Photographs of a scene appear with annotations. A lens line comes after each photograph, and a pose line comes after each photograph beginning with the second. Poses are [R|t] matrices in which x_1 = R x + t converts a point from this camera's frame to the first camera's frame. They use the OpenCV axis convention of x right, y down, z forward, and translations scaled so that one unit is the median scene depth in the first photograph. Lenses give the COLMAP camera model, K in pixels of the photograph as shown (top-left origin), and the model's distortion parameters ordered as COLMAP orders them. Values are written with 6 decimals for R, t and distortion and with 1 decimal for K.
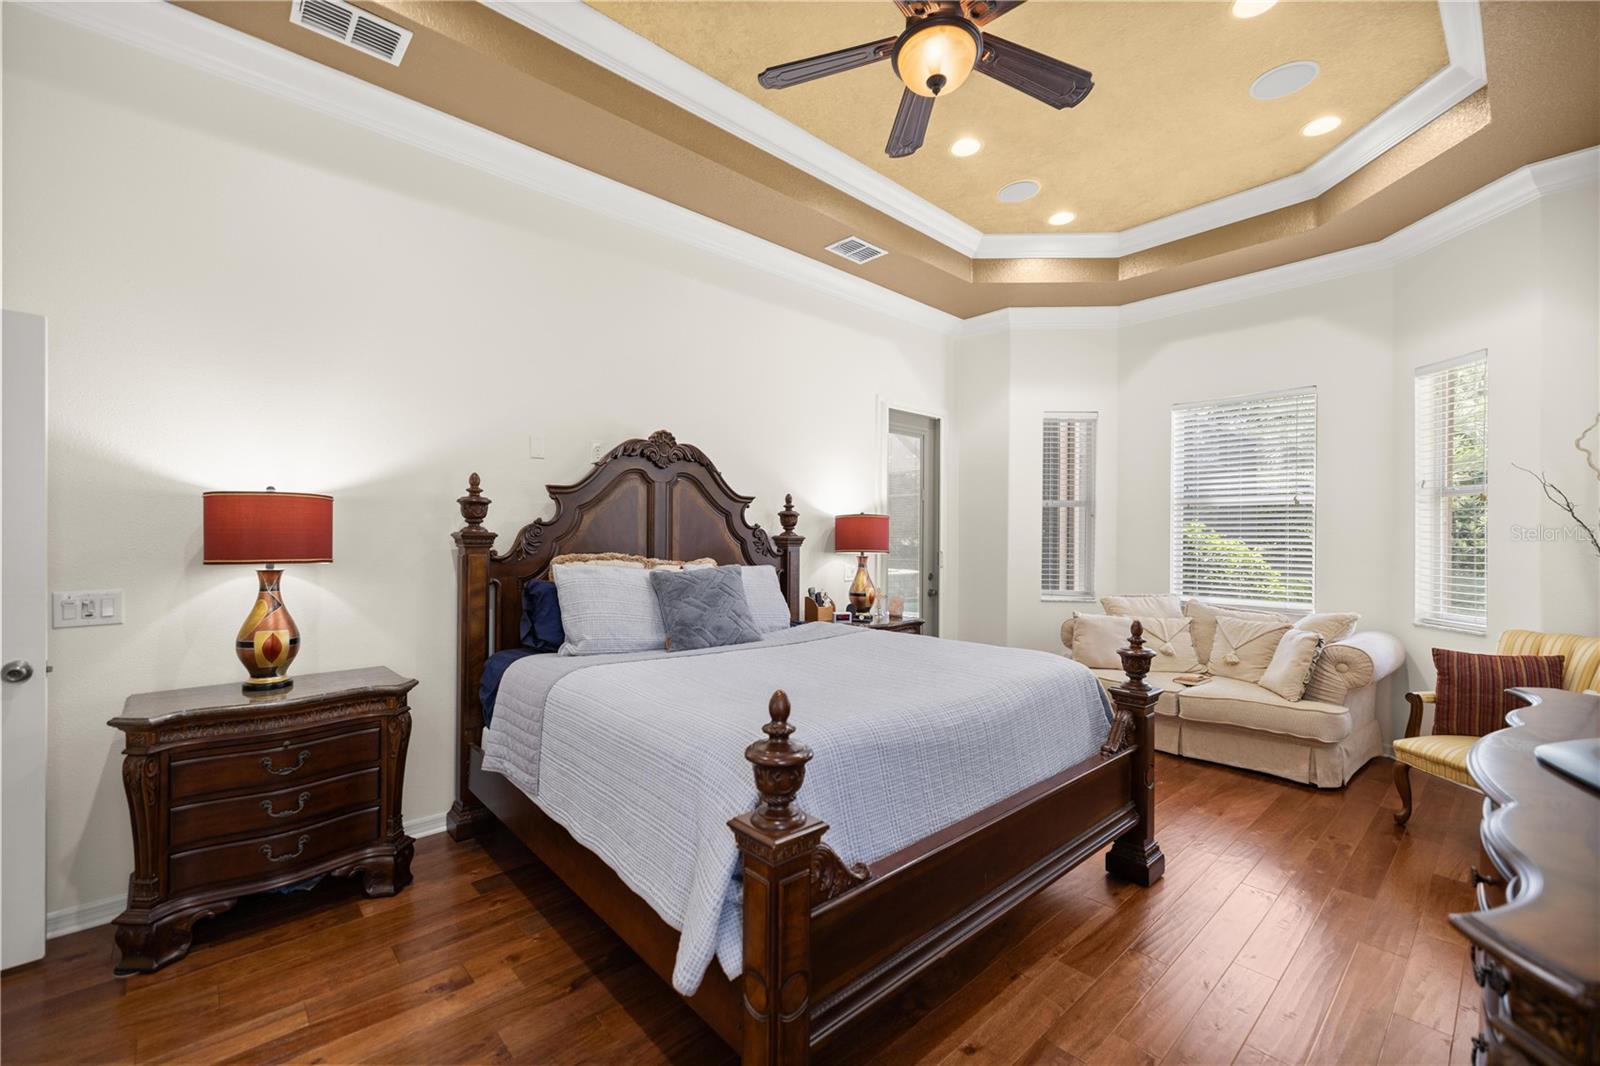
lens RADIAL K [[671.9, 0, 800.0], [0, 671.9, 533.0], [0, 0, 1]] dist [0.001459, -0.000034]
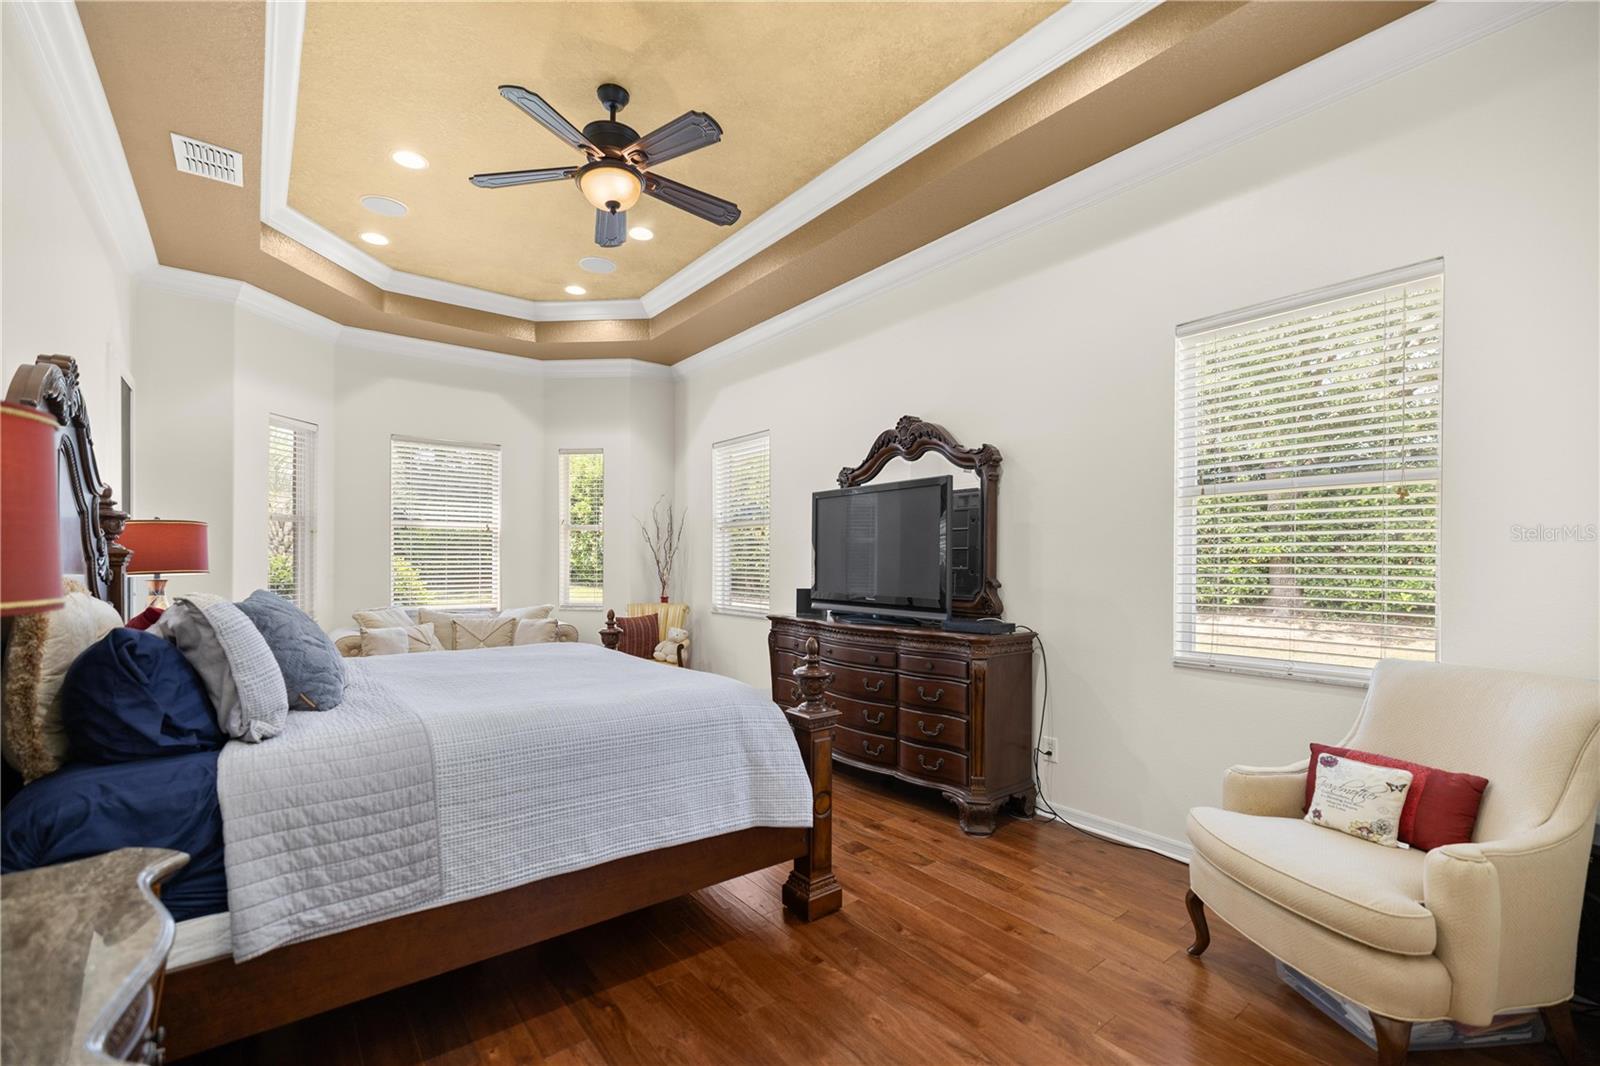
lens RADIAL K [[680.0, 0, 796.6], [0, 680.0, 560.7], [0, 0, 1]] dist [0.000109, 0.000046]
pose [[0.070388, -0.005190, 0.997506, -0.621796], [-0.005149, 0.999971, 0.005566, 0.007562], [-0.997506, -0.005528, 0.070360, 0.308782]]
